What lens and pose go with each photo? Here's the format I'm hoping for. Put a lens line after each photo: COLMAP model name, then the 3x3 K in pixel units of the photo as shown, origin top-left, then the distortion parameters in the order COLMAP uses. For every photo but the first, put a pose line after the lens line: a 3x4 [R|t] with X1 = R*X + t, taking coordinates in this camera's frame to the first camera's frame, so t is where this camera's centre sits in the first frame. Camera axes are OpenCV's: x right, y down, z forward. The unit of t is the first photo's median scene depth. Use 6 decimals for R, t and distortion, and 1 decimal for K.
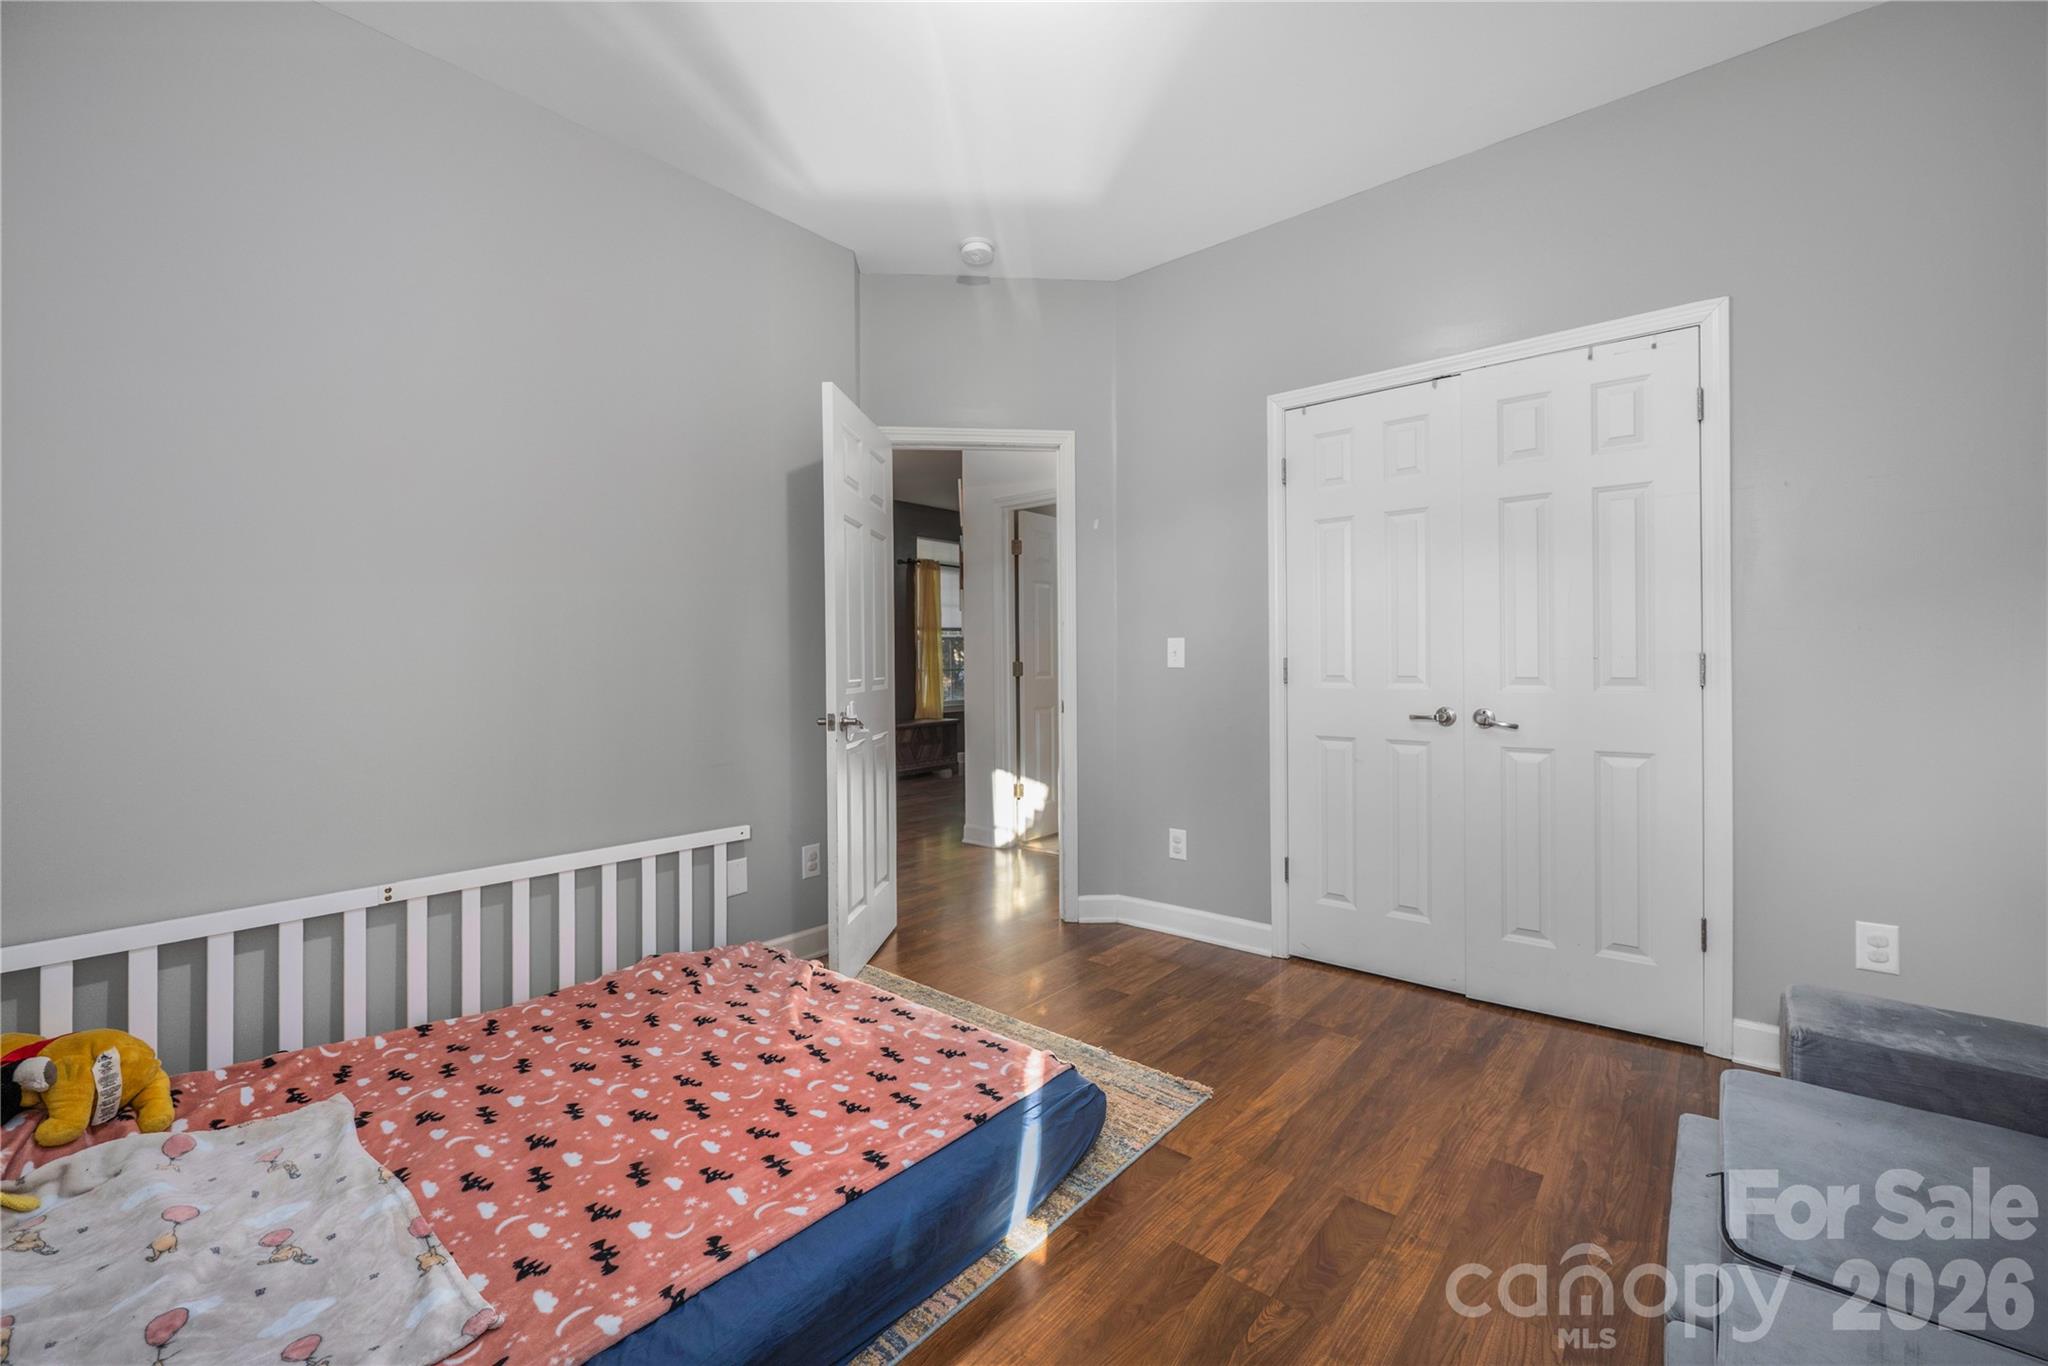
lens RADIAL K [[839.8, 0, 1038.2], [0, 839.8, 665.9], [0, 0, 1]] dist [-0.006147, -0.000329]
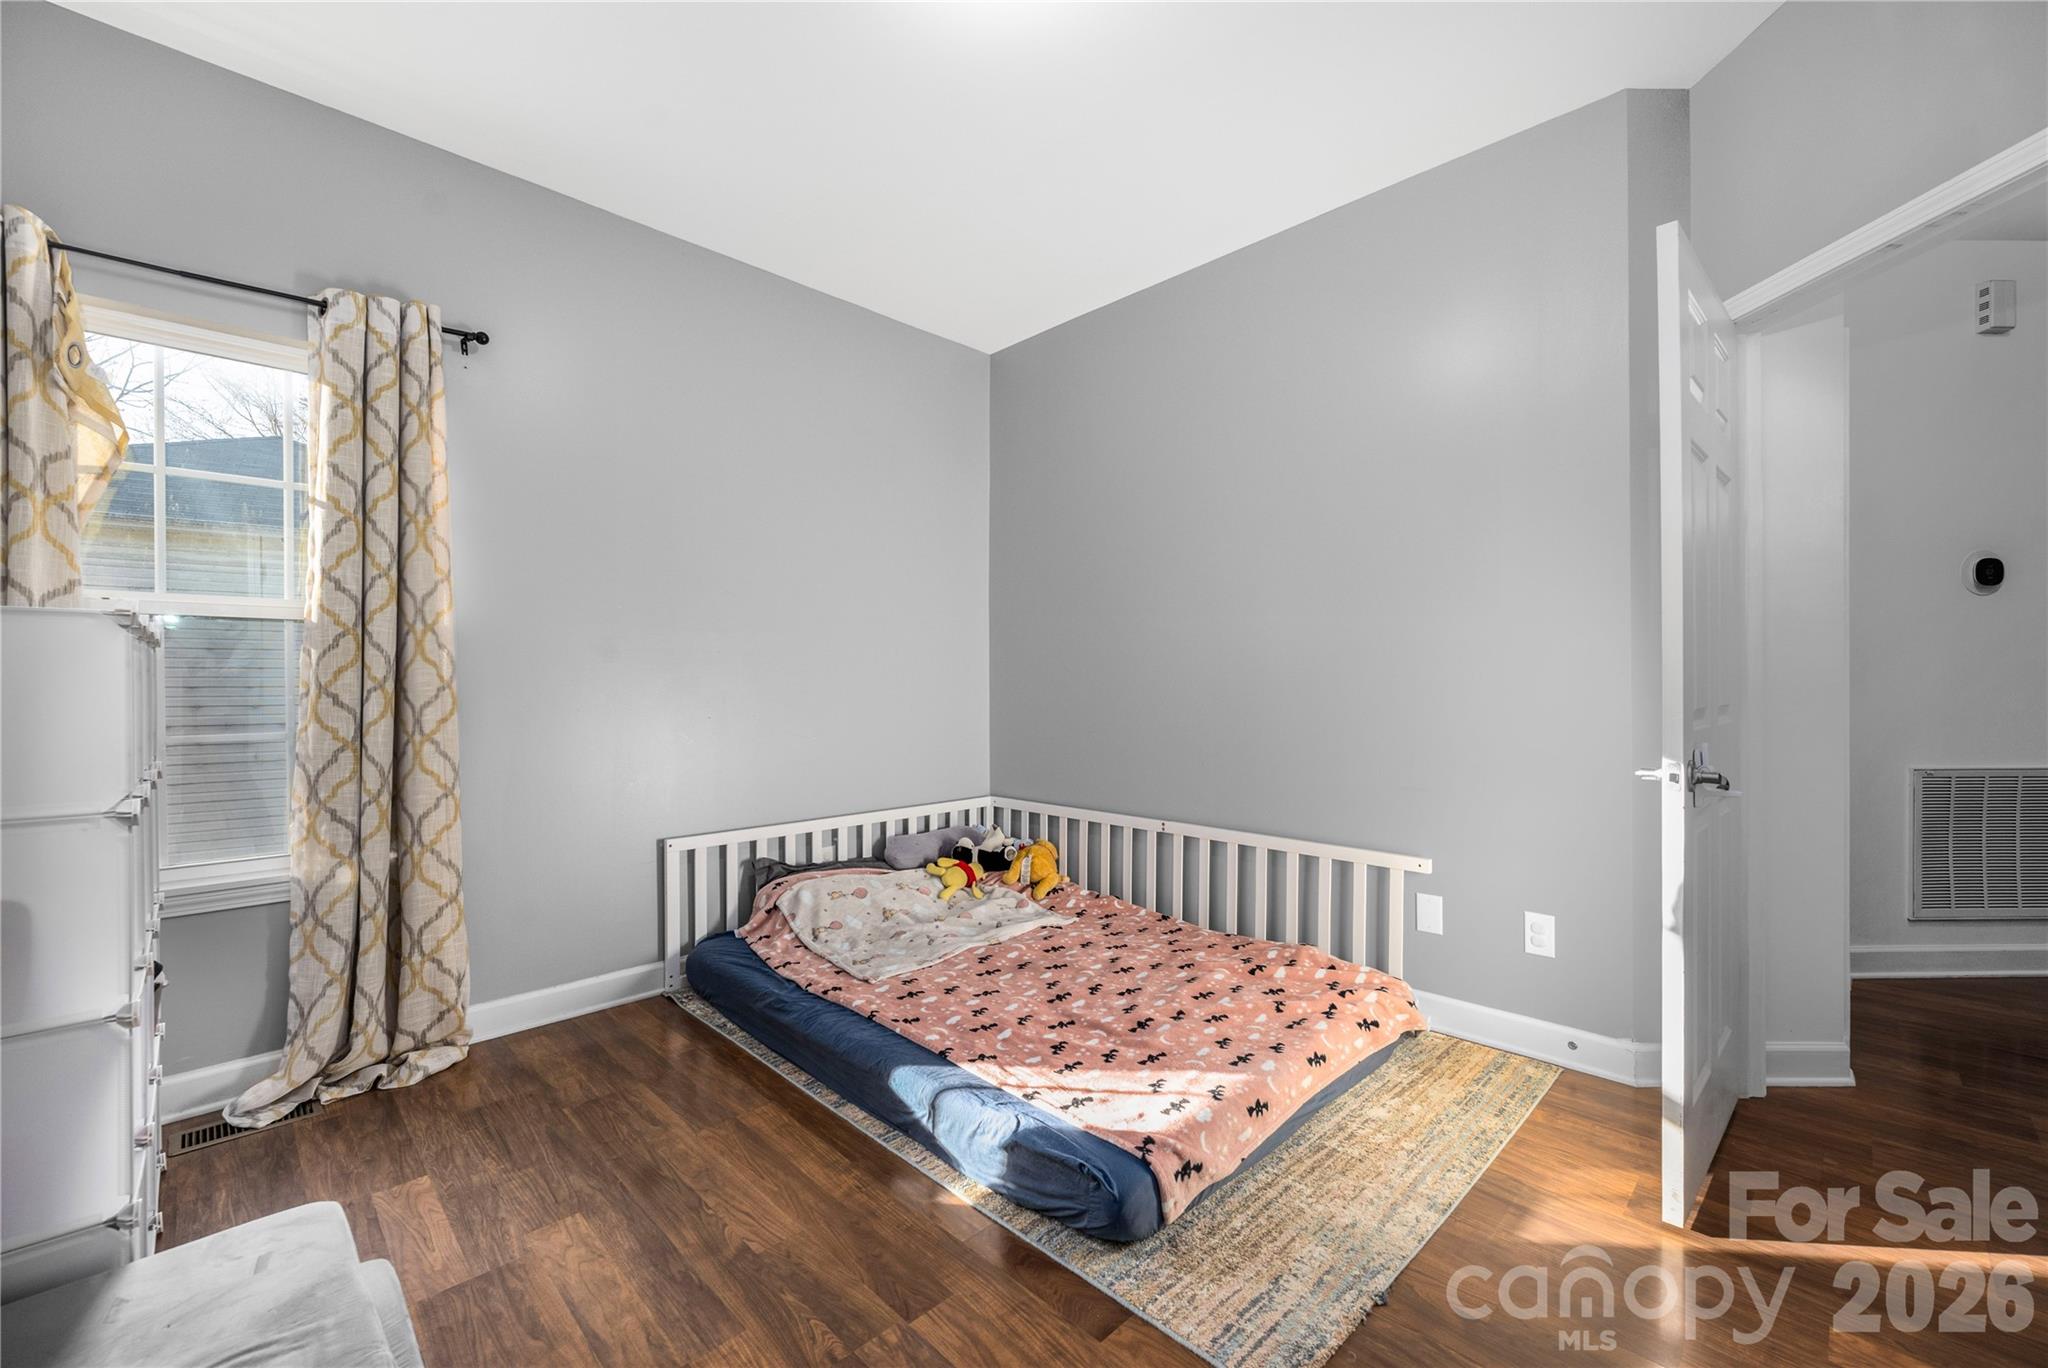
lens RADIAL K [[839.8, 0, 1038.6], [0, 839.8, 683.4], [0, 0, 1]] dist [-0.006147, -0.000329]
pose [[-0.104310, 0.010011, -0.994494, 1.009188], [0.004828, 0.999943, 0.009560, -0.026581], [0.994533, -0.003805, -0.104353, 1.094721]]
